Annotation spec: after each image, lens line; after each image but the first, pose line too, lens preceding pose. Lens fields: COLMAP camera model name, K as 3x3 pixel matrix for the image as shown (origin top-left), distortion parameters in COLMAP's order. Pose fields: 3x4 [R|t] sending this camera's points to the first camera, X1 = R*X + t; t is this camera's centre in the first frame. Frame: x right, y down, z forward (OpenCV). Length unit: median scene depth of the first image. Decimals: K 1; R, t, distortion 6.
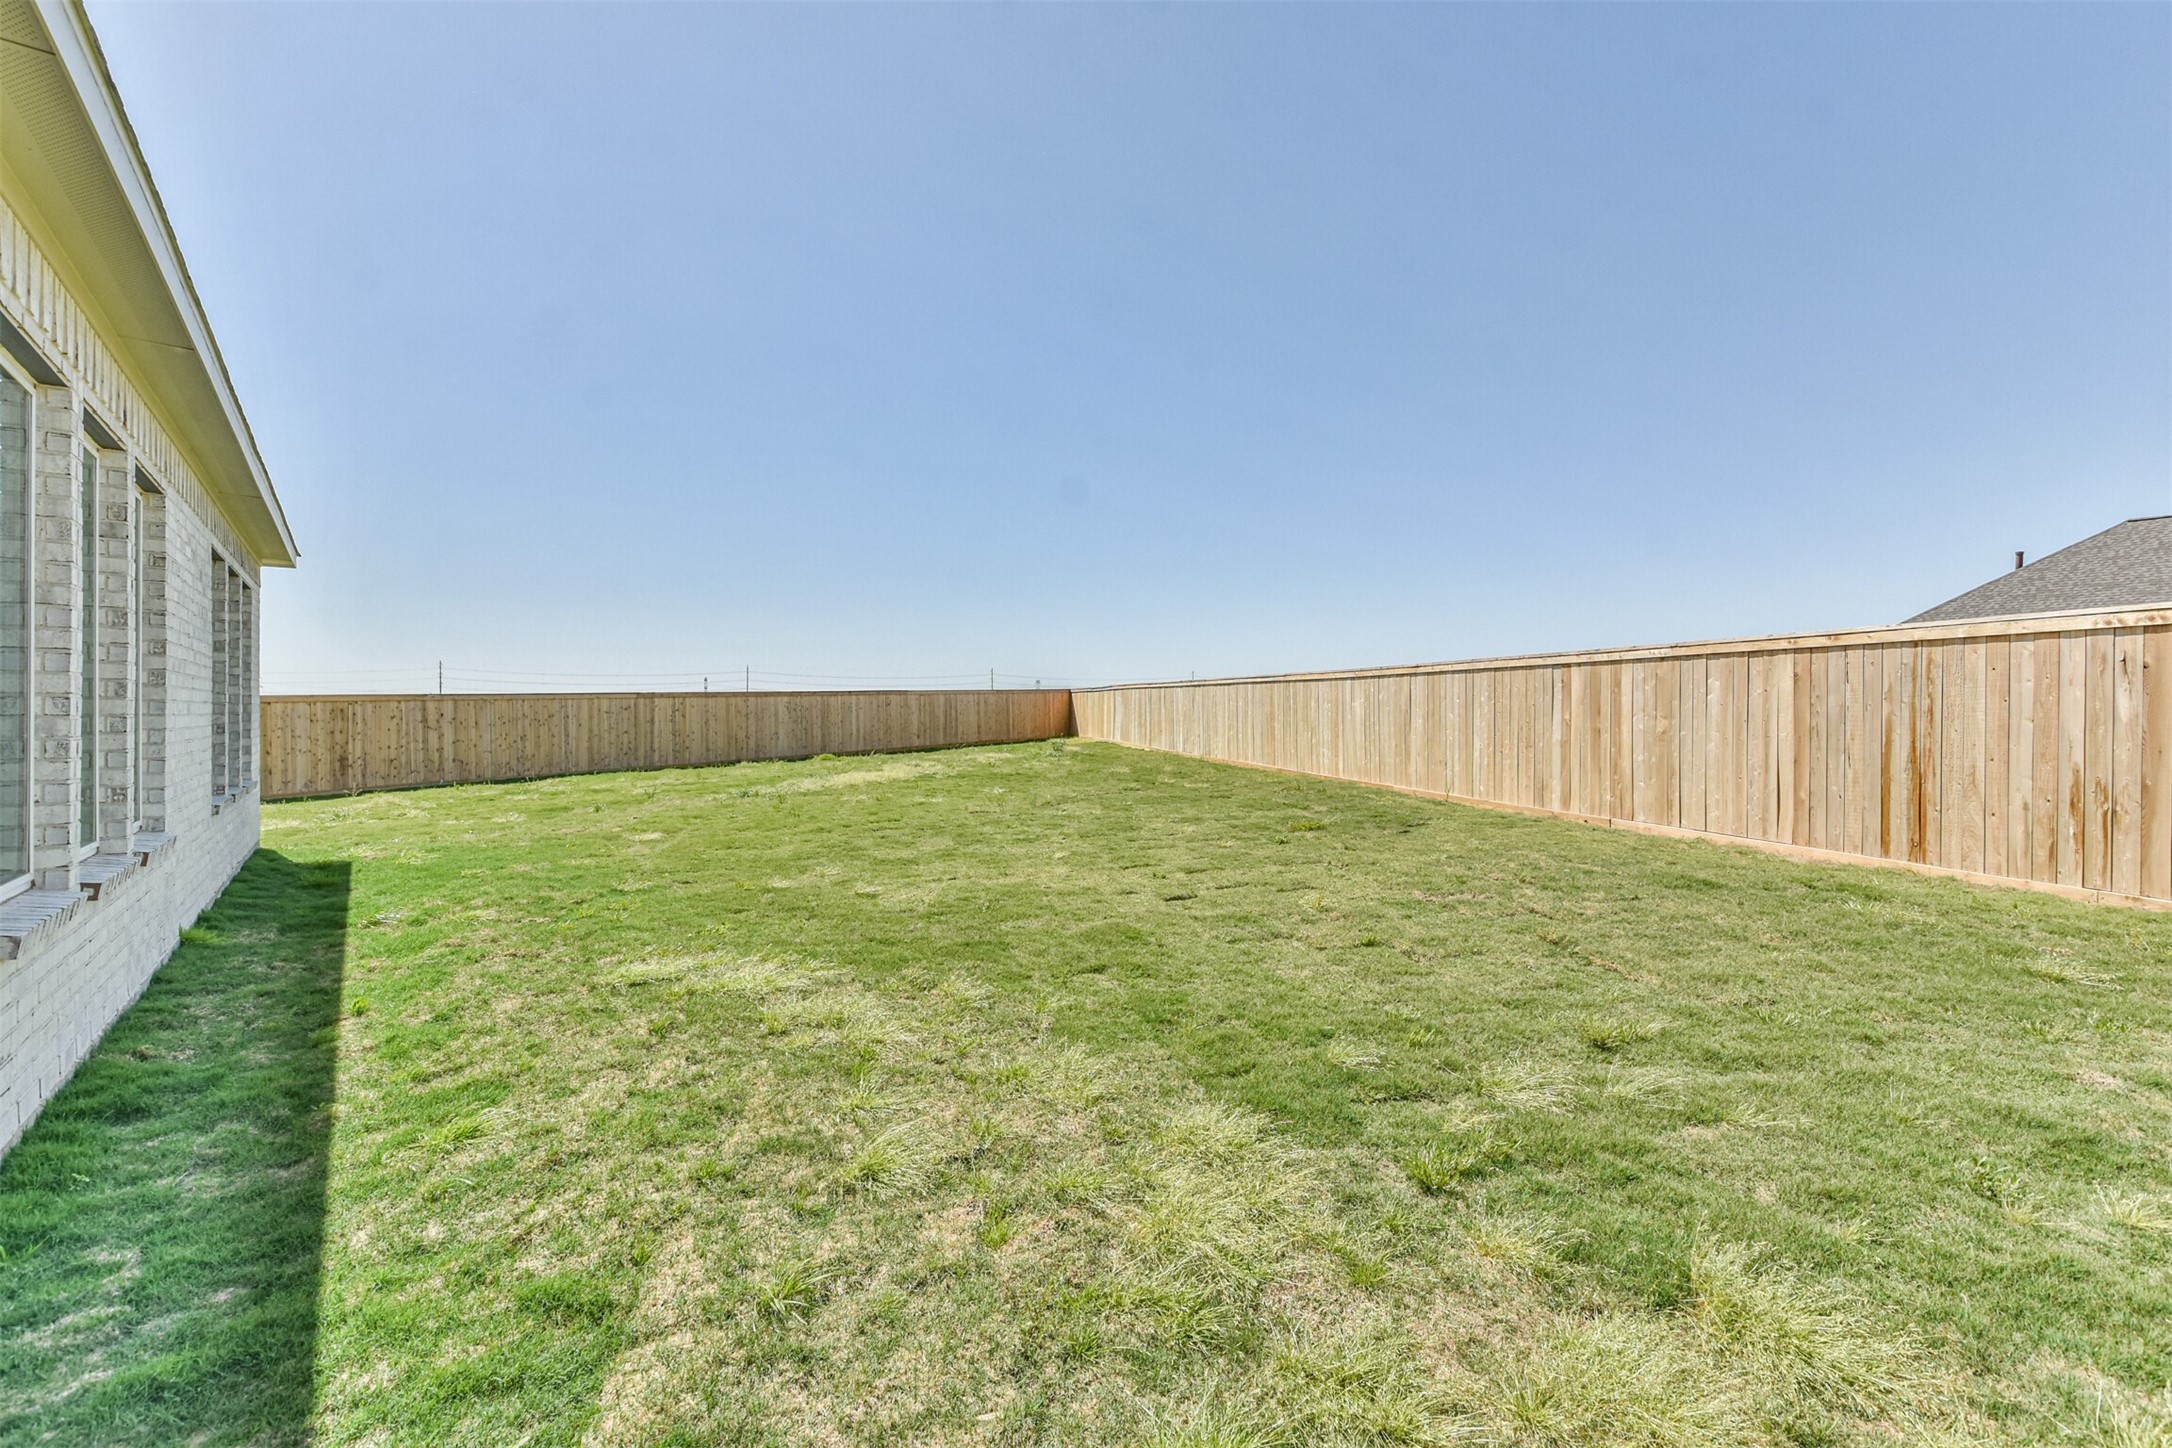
lens RADIAL K [[940.4, 0, 1098.2], [0, 940.4, 711.3], [0, 0, 1]] dist [0.026545, -0.011181]
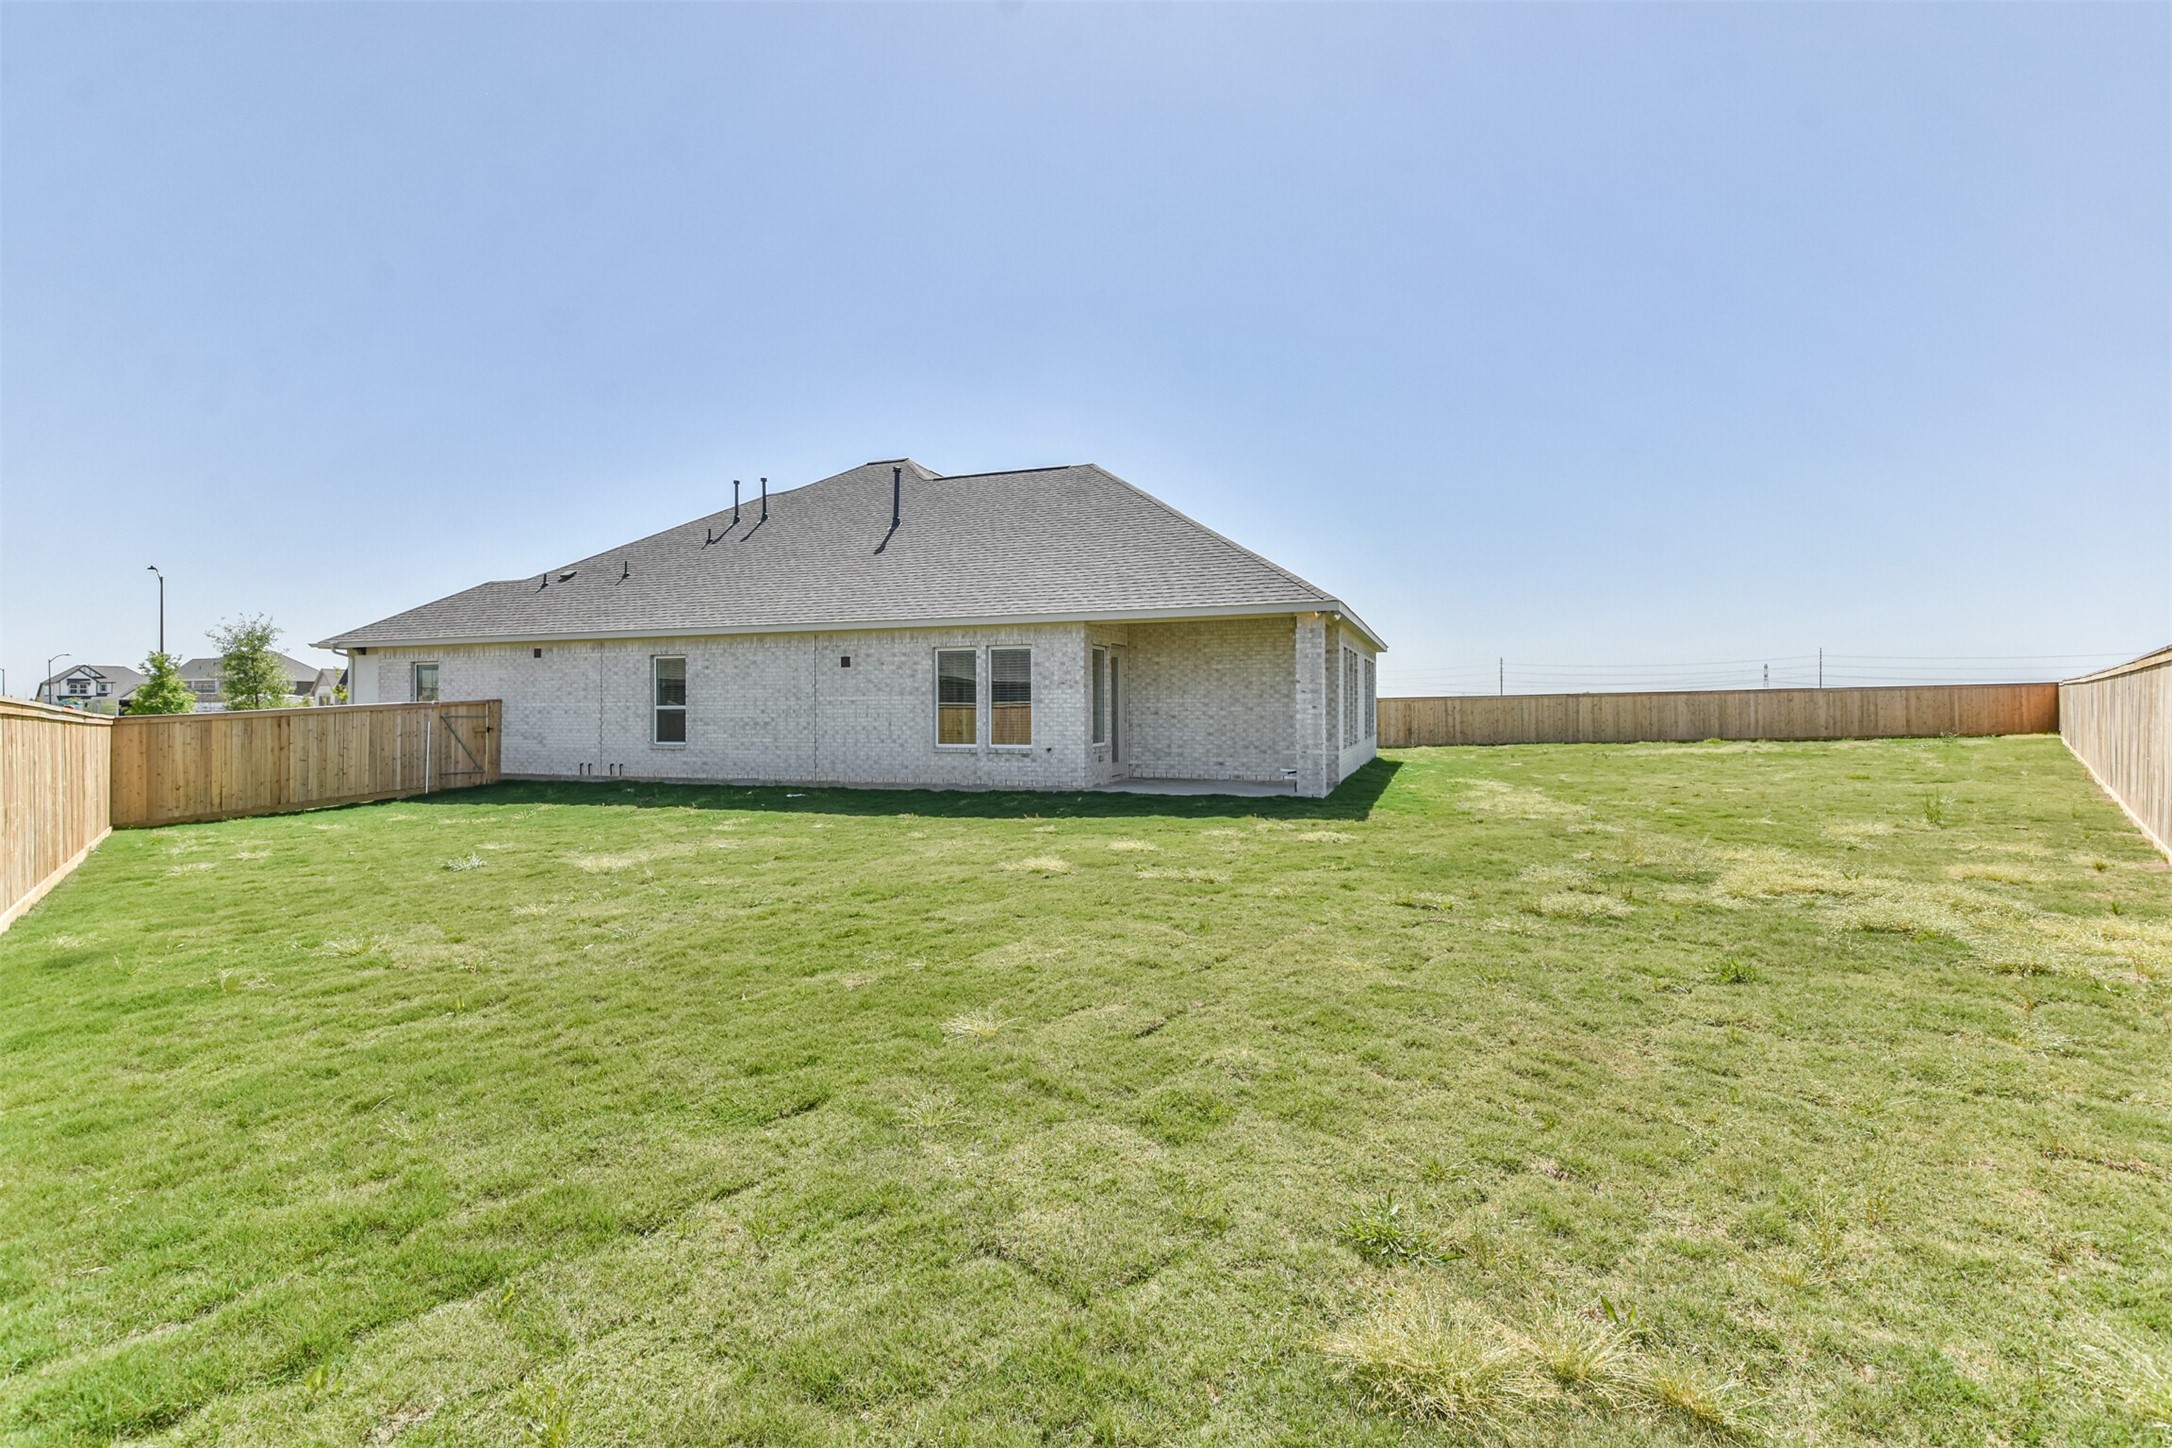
lens RADIAL K [[940.4, 0, 1092.4], [0, 940.4, 707.4], [0, 0, 1]] dist [0.026545, -0.011181]
pose [[0.527946, 0.008676, -0.849234, 2.401802], [-0.002749, 0.999960, 0.008506, -0.044235], [0.849273, -0.002156, 0.527949, -2.717907]]
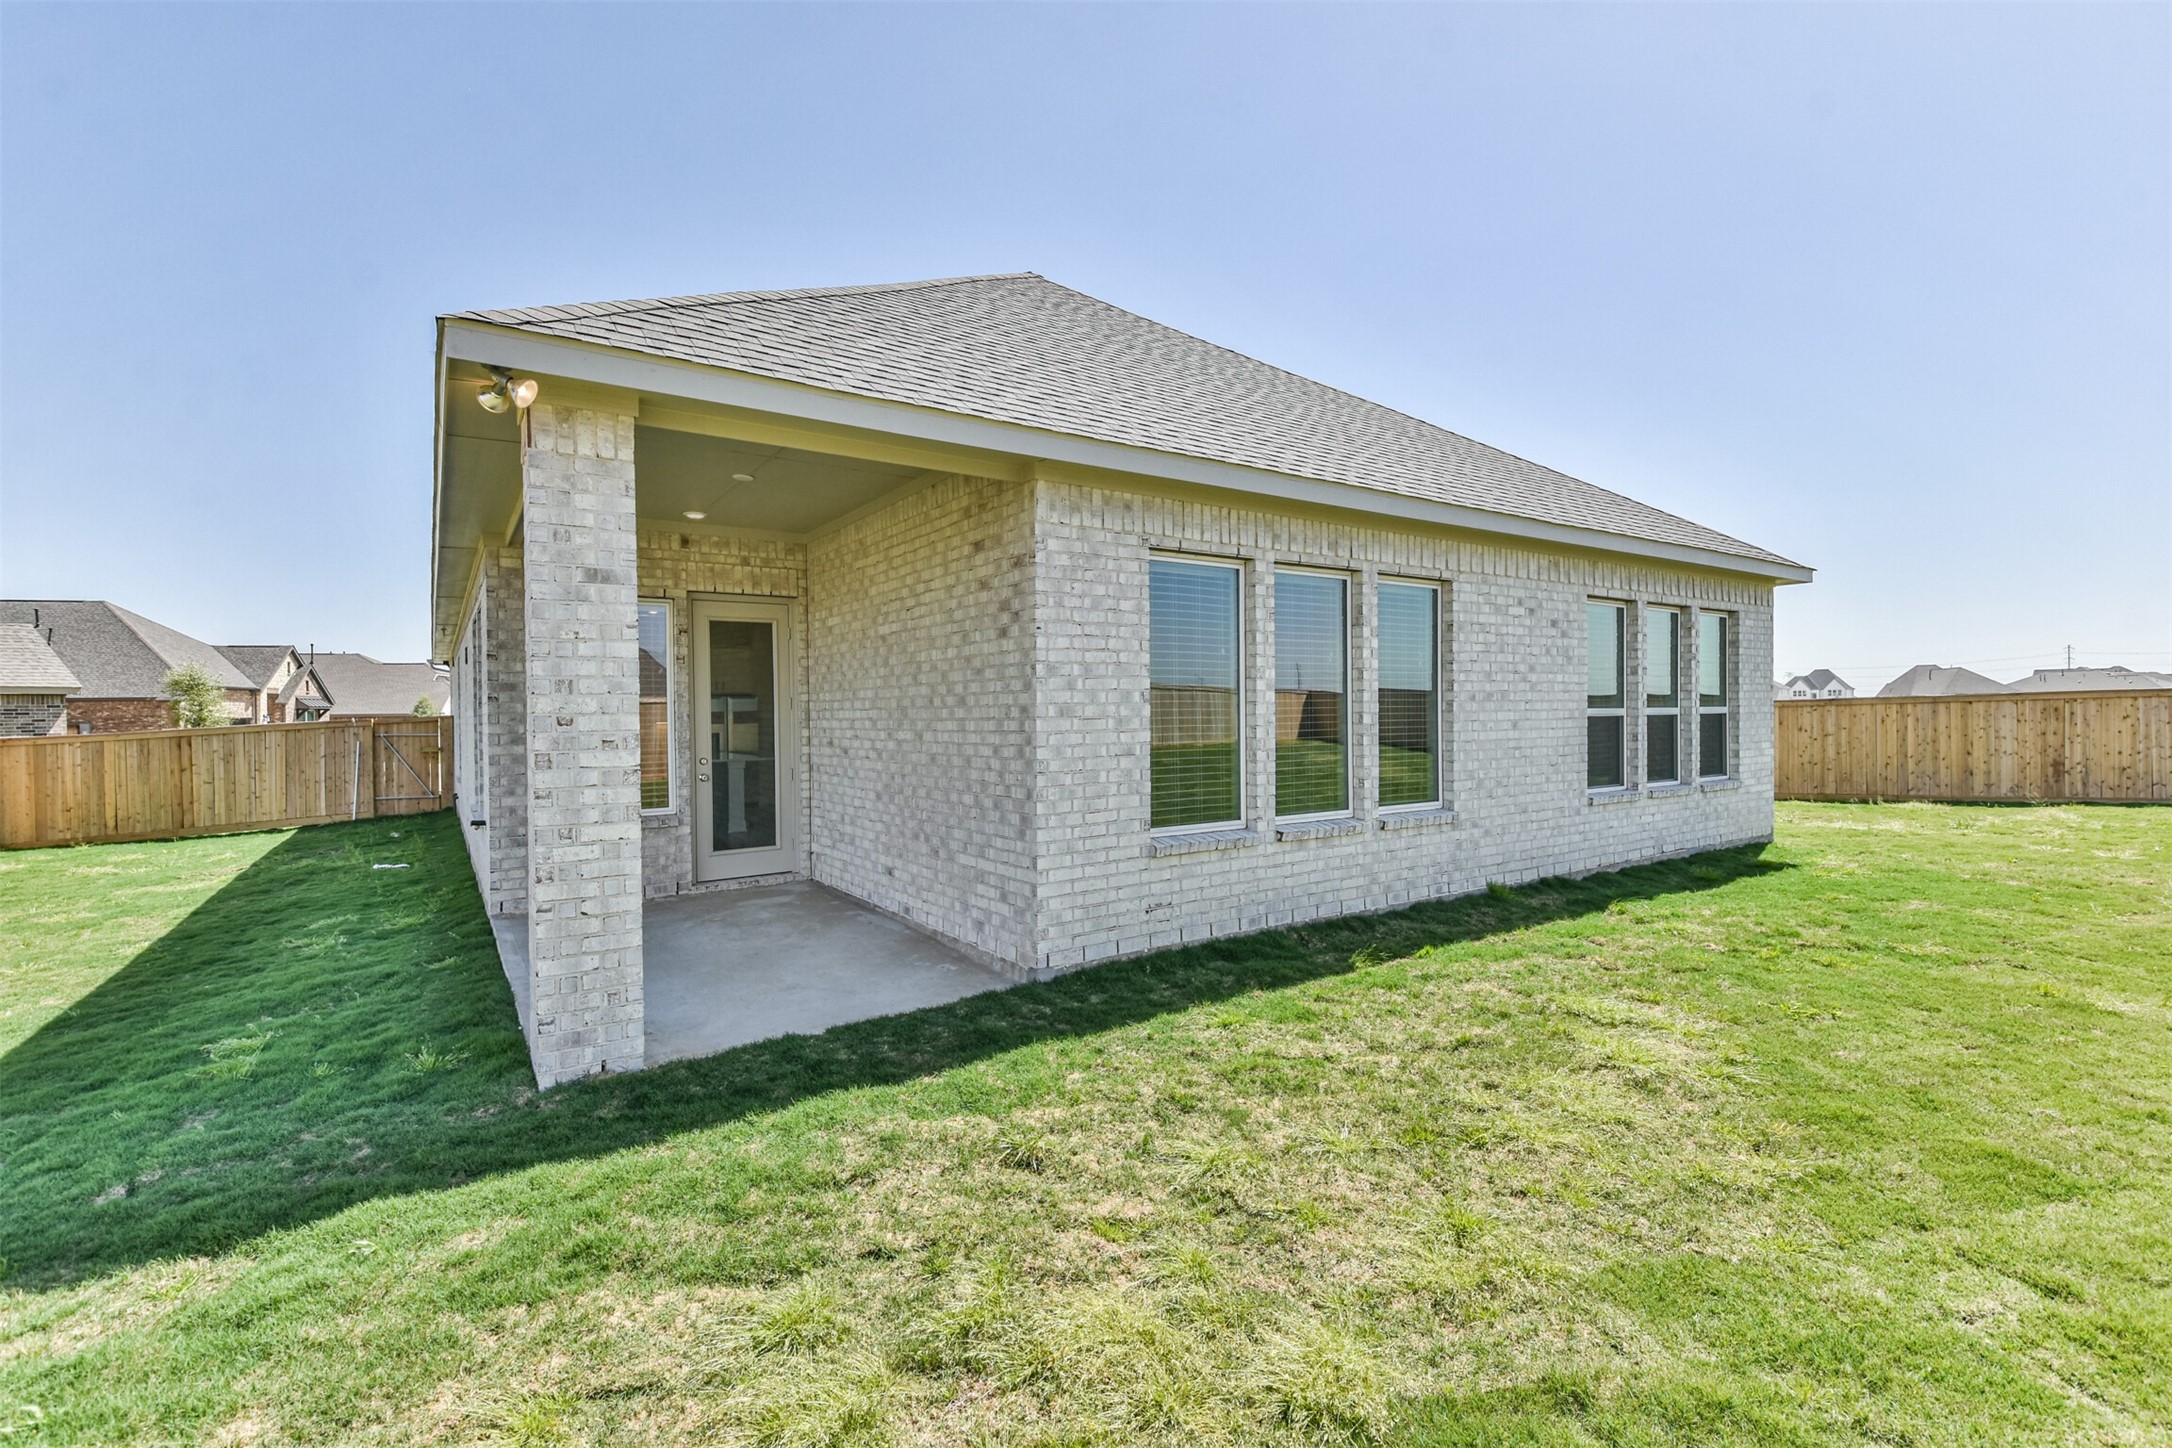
lens RADIAL K [[940.4, 0, 1092.1], [0, 940.4, 720.0], [0, 0, 1]] dist [0.026545, -0.011181]
pose [[-0.043716, 0.014076, -0.998945, 0.667727], [0.008298, 0.999871, 0.013726, -0.051316], [0.999010, -0.007689, -0.043827, 0.677955]]
